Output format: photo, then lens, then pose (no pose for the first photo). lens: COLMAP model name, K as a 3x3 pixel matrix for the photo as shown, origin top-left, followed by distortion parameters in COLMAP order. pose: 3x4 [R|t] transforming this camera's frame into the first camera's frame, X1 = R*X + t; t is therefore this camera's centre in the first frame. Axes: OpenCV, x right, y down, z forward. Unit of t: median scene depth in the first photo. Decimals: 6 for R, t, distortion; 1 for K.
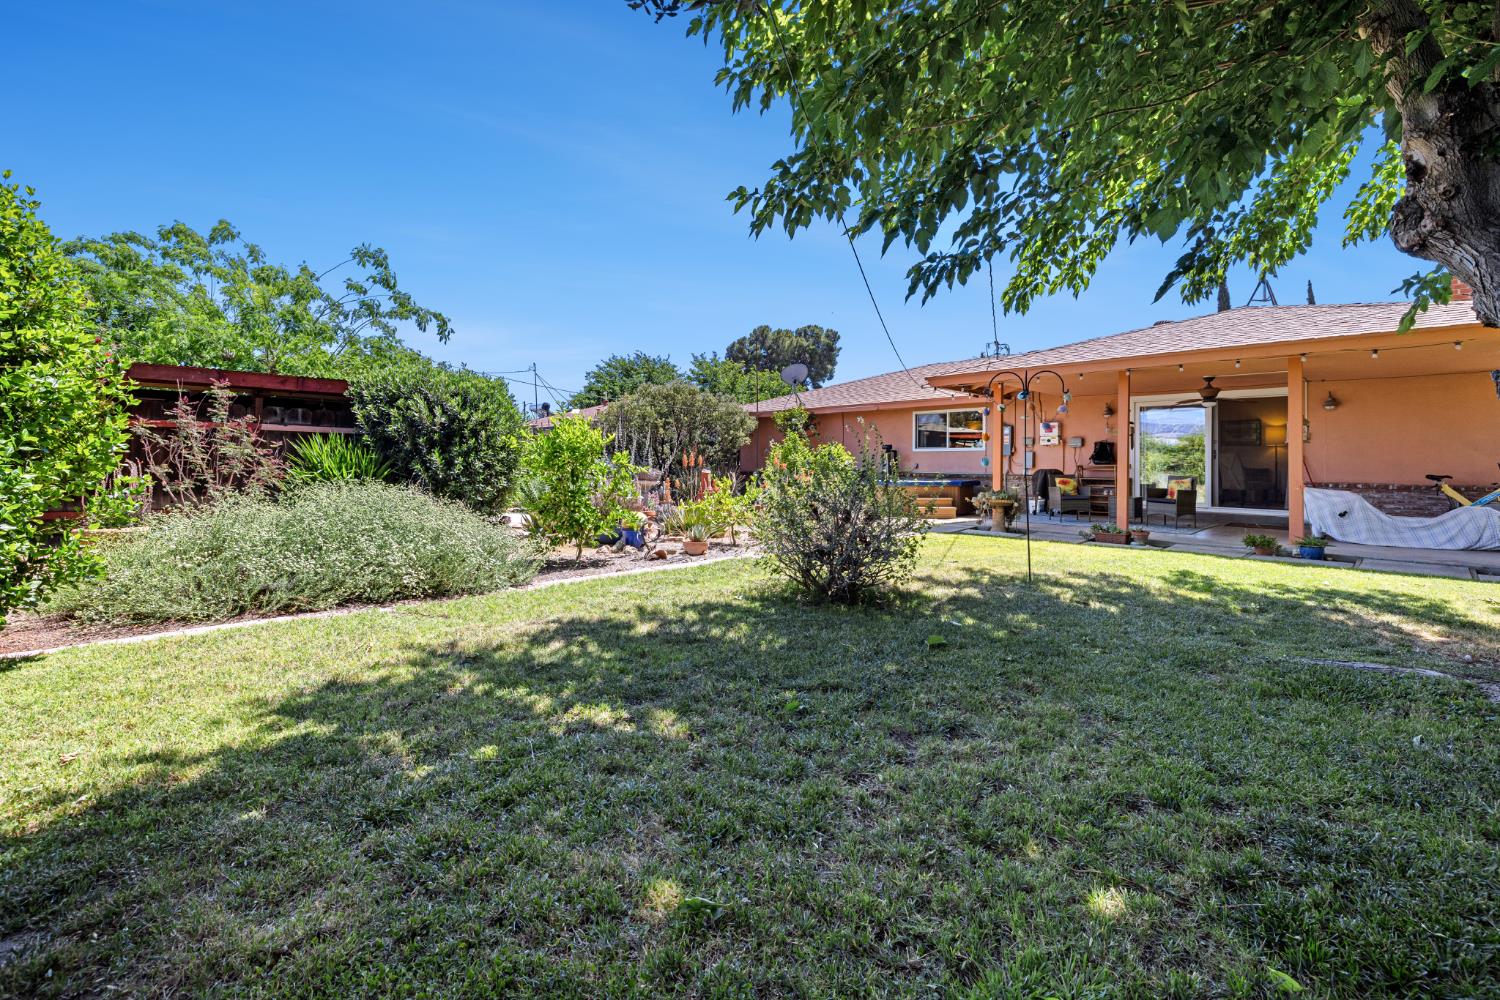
lens RADIAL K [[643.1, 0, 748.1], [0, 643.1, 491.2], [0, 0, 1]] dist [0.001426, 0.000209]
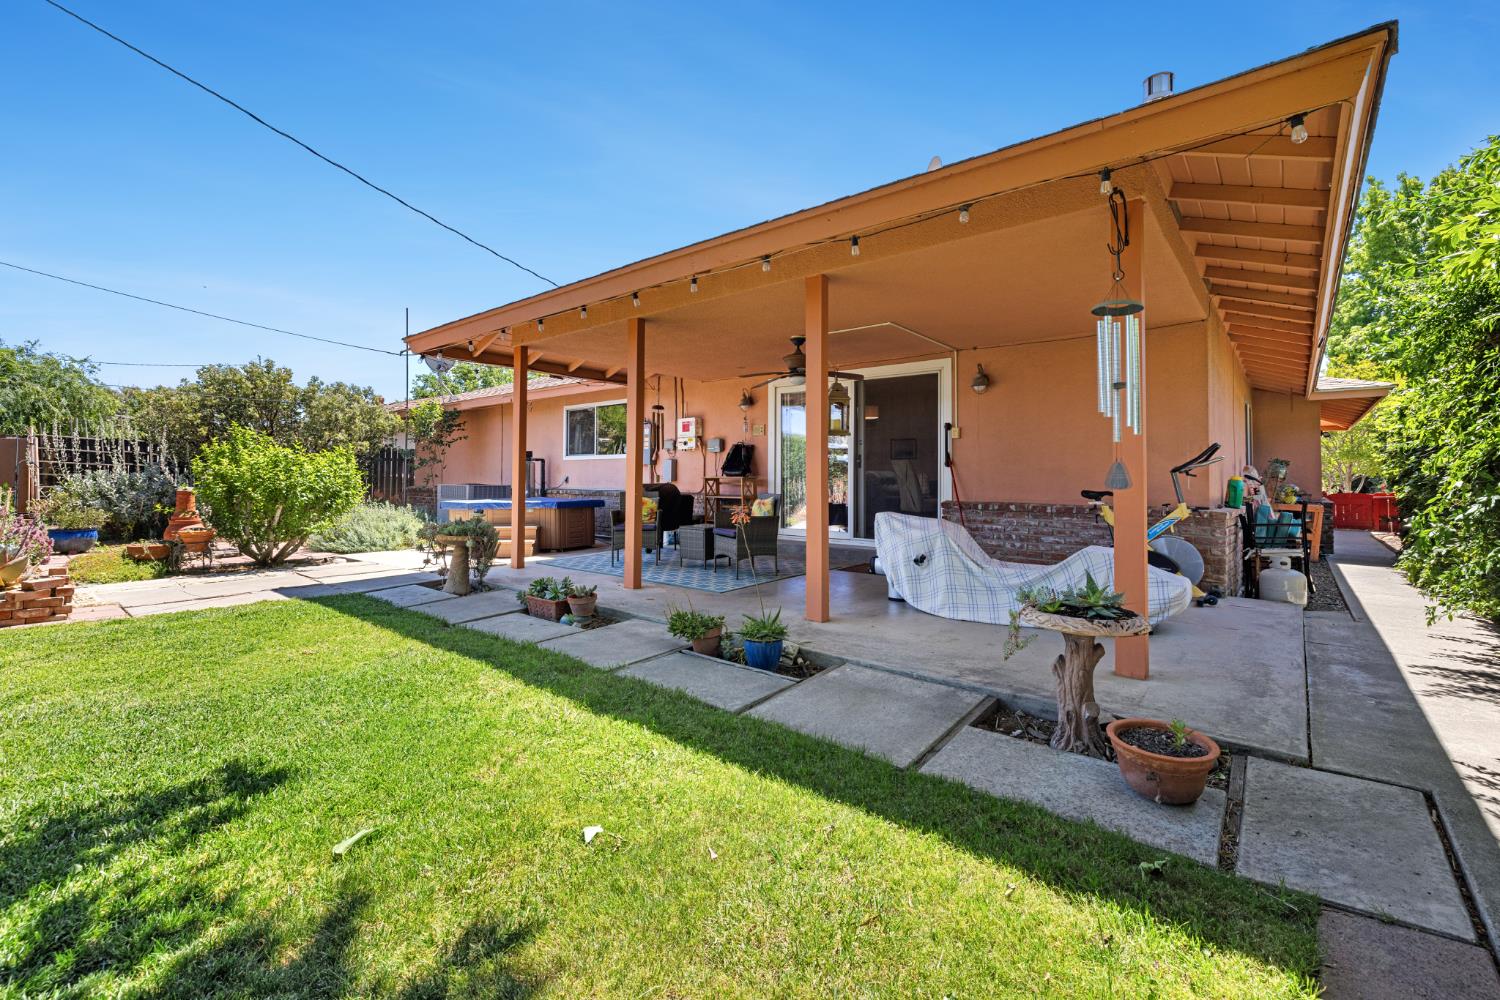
lens RADIAL K [[643.1, 0, 752.9], [0, 643.1, 491.4], [0, 0, 1]] dist [0.001426, 0.000209]
pose [[0.992954, -0.006569, 0.118321, 0.481128], [0.009299, 0.999703, -0.022535, -0.009181], [-0.118138, 0.023476, 0.992720, 0.302794]]
